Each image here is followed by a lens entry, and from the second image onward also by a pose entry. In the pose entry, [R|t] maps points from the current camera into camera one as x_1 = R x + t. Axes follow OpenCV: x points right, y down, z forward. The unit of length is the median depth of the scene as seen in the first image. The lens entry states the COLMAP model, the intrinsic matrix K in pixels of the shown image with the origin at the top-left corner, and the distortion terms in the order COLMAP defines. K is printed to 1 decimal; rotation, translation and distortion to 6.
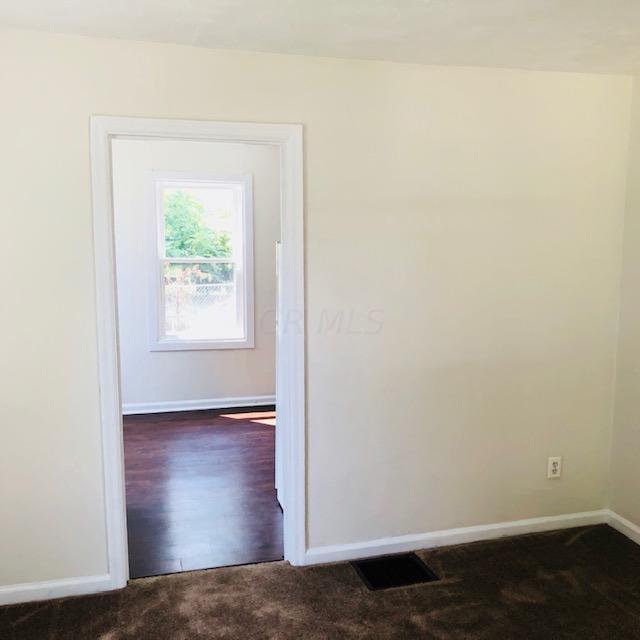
lens RADIAL K [[695.4, 0, 320.6], [0, 695.4, 311.6], [0, 0, 1]] dist [0.017011, -0.039781]
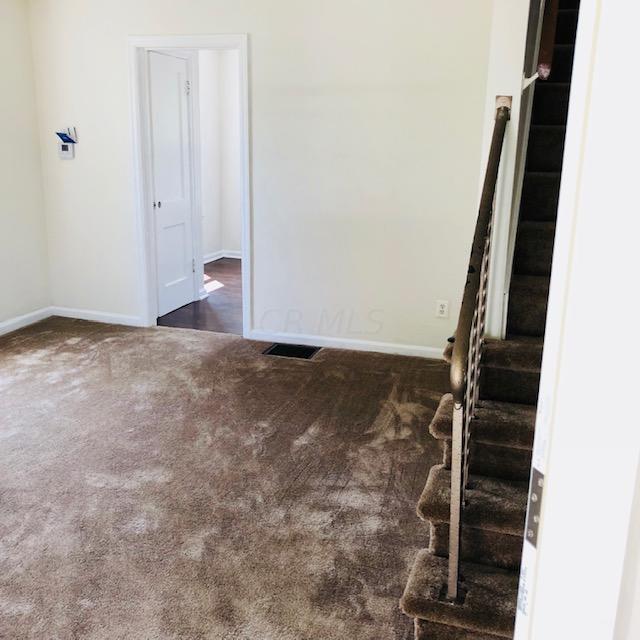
lens RADIAL K [[695.4, 0, 320.6], [0, 695.4, 311.6], [0, 0, 1]] dist [0.017011, -0.039781]
pose [[0.846152, 0.150882, -0.511137, 0.877625], [-0.089488, 0.985694, 0.142824, 0.077529], [0.525374, -0.075110, 0.847550, -0.191835]]
